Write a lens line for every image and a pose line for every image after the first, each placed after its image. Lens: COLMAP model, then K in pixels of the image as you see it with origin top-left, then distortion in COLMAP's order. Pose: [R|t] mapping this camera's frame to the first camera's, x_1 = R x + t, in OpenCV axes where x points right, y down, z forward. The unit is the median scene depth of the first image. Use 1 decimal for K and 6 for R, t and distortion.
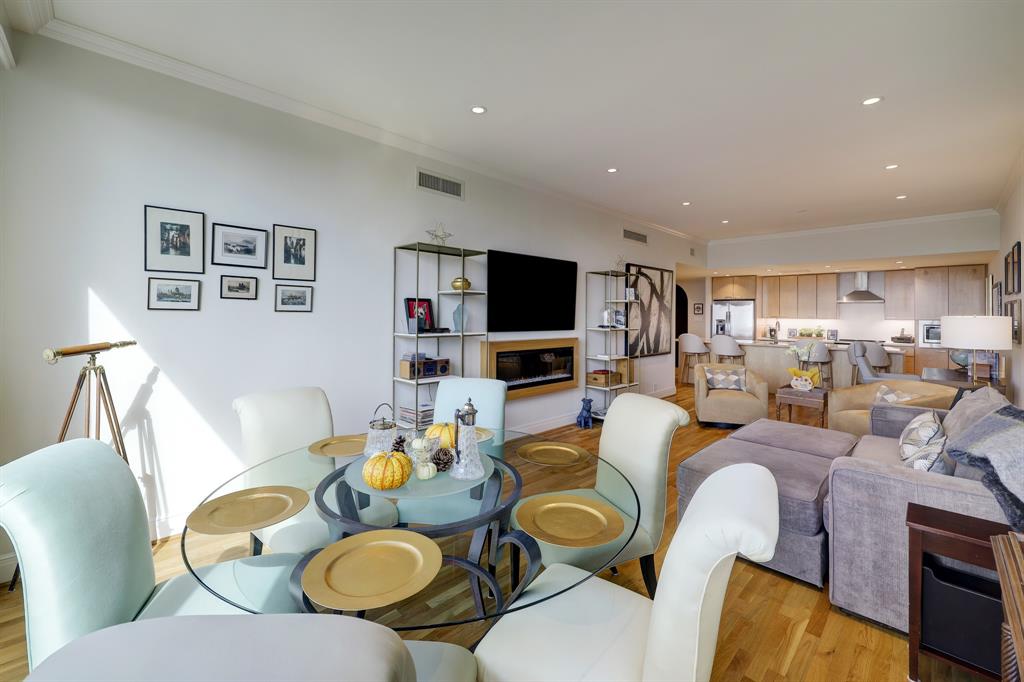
lens RADIAL K [[417.0, 0, 510.9], [0, 417.0, 311.1], [0, 0, 1]] dist [-0.001057, -0.000226]
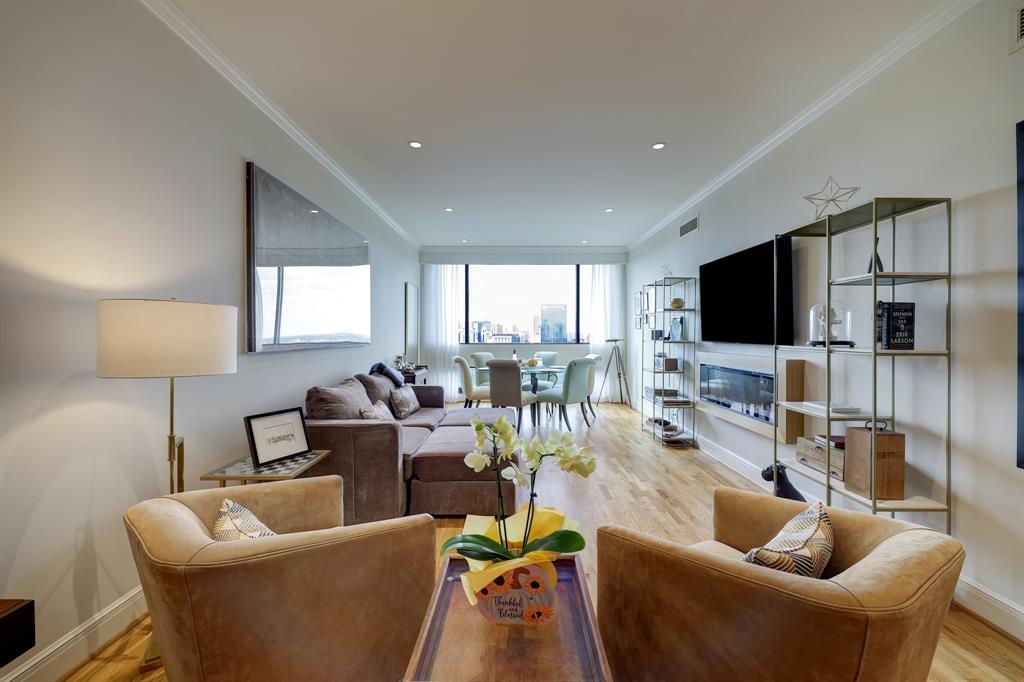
lens RADIAL K [[410.0, 0, 511.8], [0, 410.0, 337.9], [0, 0, 1]] dist [-0.000915, 0.000086]
pose [[-0.693948, -0.004826, -0.720009, 0.662016], [-0.002239, 0.999987, -0.004545, 0.028171], [0.720022, -0.001542, -0.693950, 0.878273]]
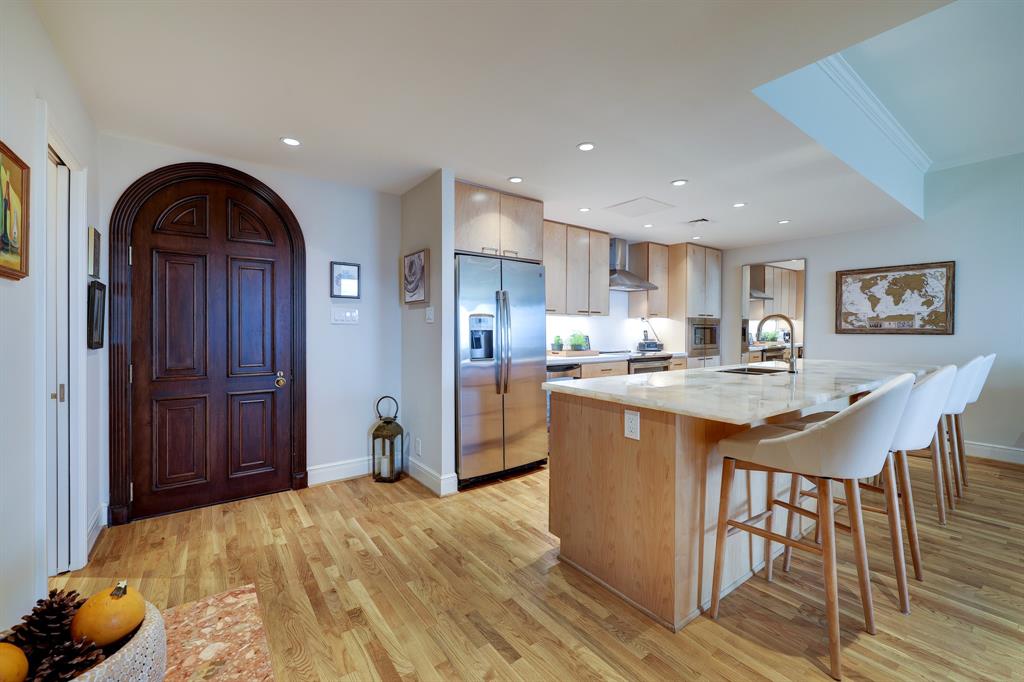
lens RADIAL K [[423.2, 0, 514.3], [0, 423.2, 335.8], [0, 0, 1]] dist [0.000219, 0.000313]
pose [[0.126982, -0.025785, 0.991570, 0.269286], [-0.011351, 0.999559, 0.027446, 0.041256], [-0.991840, -0.014740, 0.126633, 1.384756]]
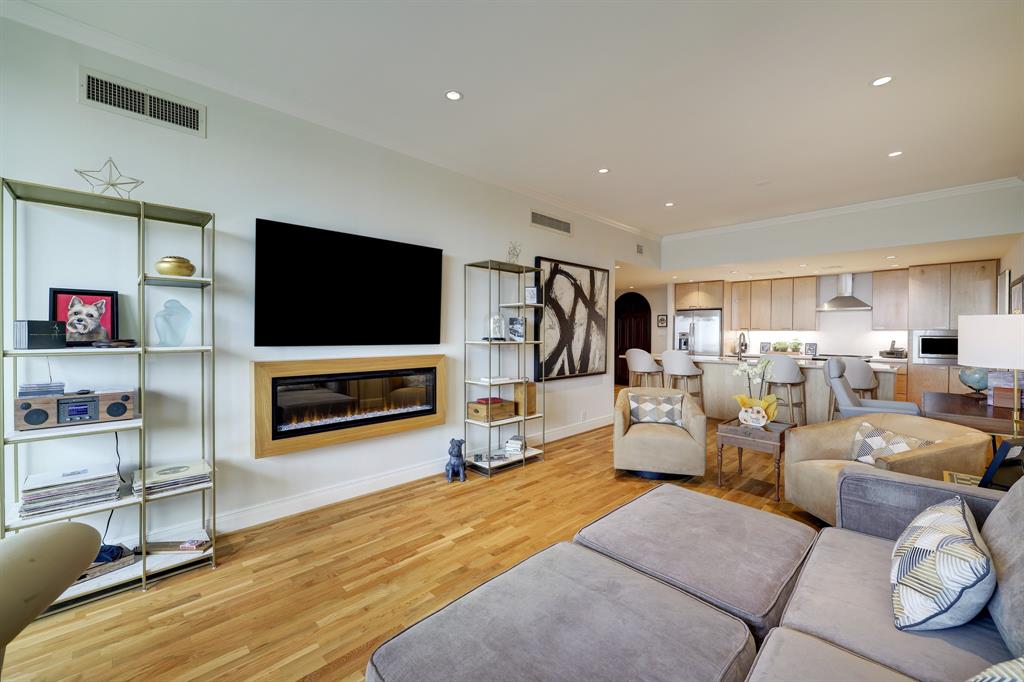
lens RADIAL K [[408.4, 0, 515.2], [0, 408.4, 337.9], [0, 0, 1]] dist [-0.000517, 0.000095]
pose [[0.999927, -0.007096, 0.009789, 0.216337], [0.006894, 0.999767, 0.020461, 0.017104], [-0.009931, -0.020392, 0.999743, 0.234637]]
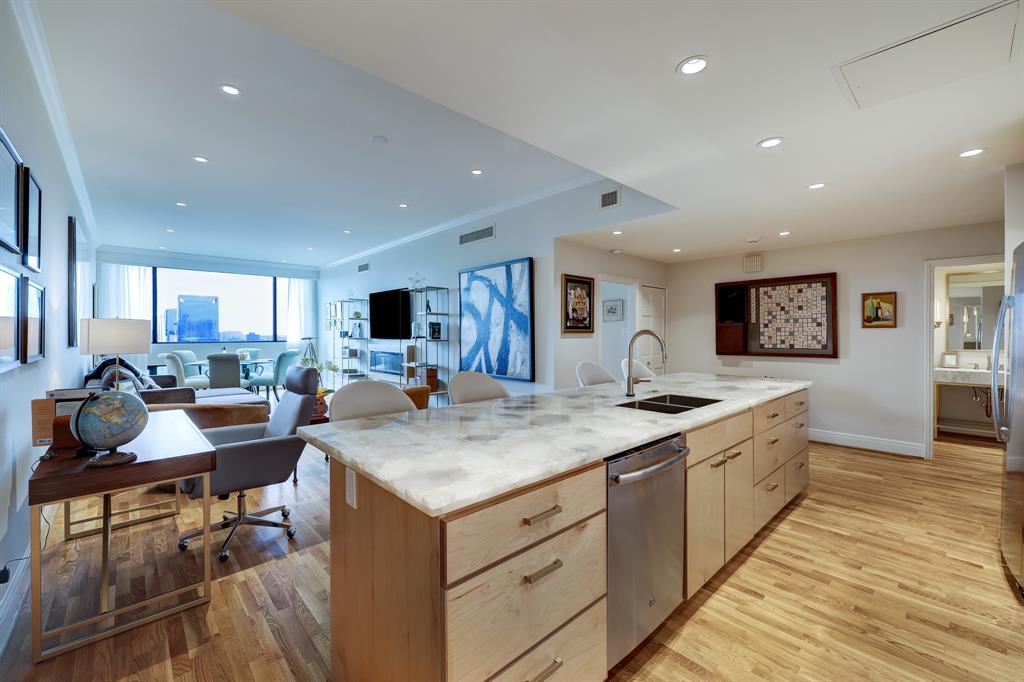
lens RADIAL K [[423.2, 0, 514.3], [0, 423.2, 335.8], [0, 0, 1]] dist [0.000219, 0.000313]
pose [[-0.023335, -0.004228, -0.999719, 1.141479], [0.010048, 0.999940, -0.004464, 0.033178], [0.999677, -0.010150, -0.023291, 1.066072]]
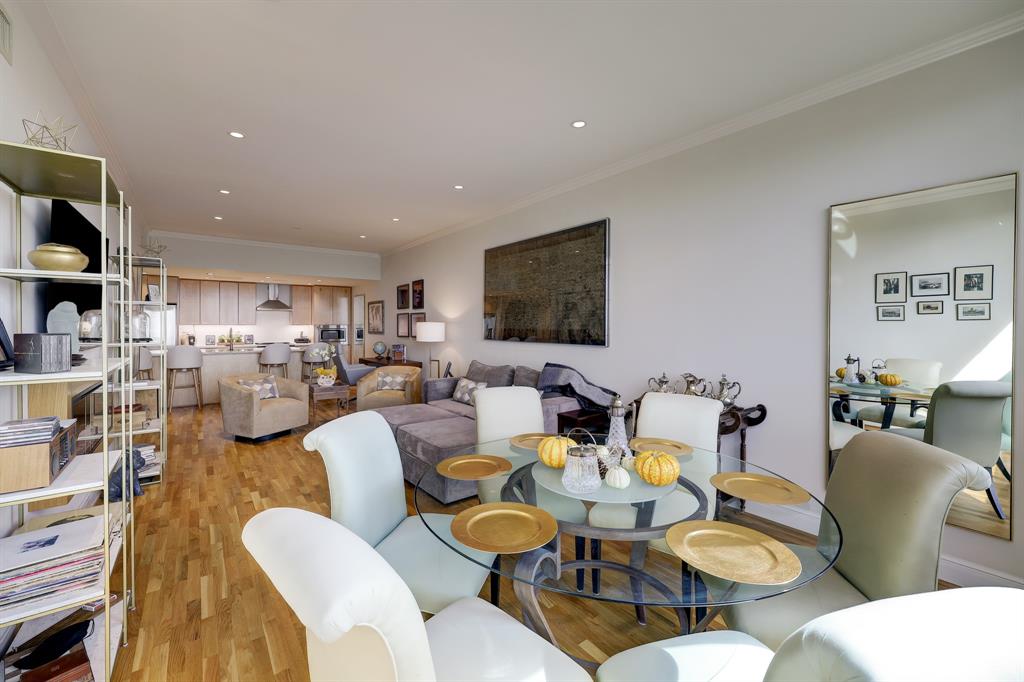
lens RADIAL K [[417.3, 0, 506.1], [0, 417.3, 327.4], [0, 0, 1]] dist [0.001090, 0.000166]
pose [[0.129924, -0.016386, 0.991389, -0.295790], [-0.009376, 0.999798, 0.017754, 0.000215], [-0.991480, -0.011602, 0.129744, 0.265710]]
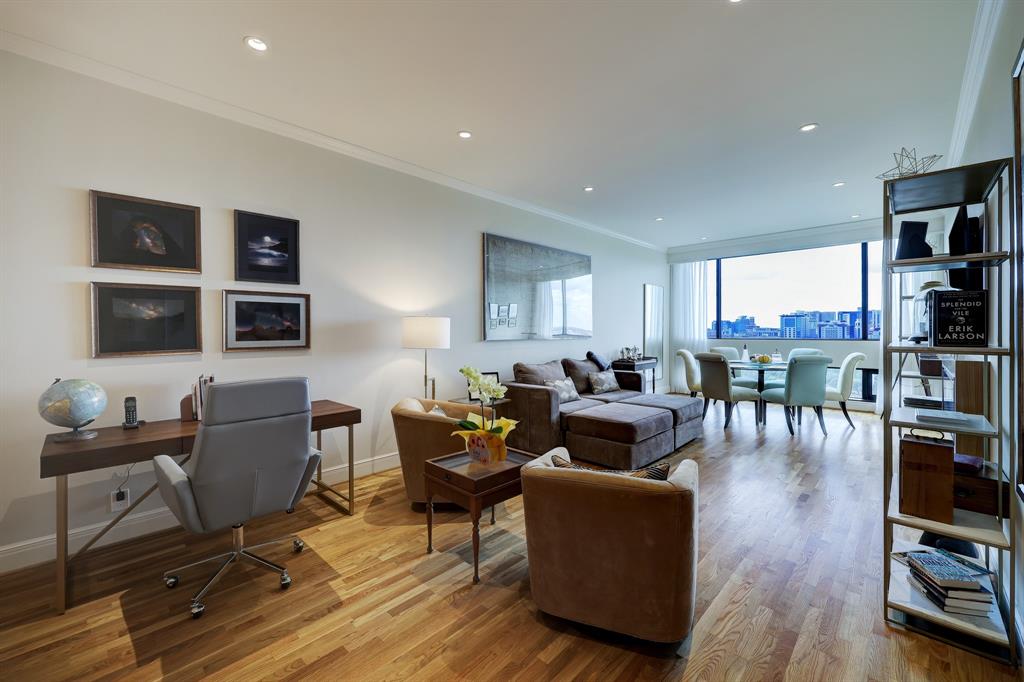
lens RADIAL K [[411.7, 0, 515.8], [0, 411.7, 331.5], [0, 0, 1]] dist [0.000622, 0.000086]
pose [[-0.999374, -0.007224, -0.034643, 0.522047], [-0.007090, 0.999967, -0.003988, 0.028301], [0.034671, -0.003740, -0.999392, 1.127292]]
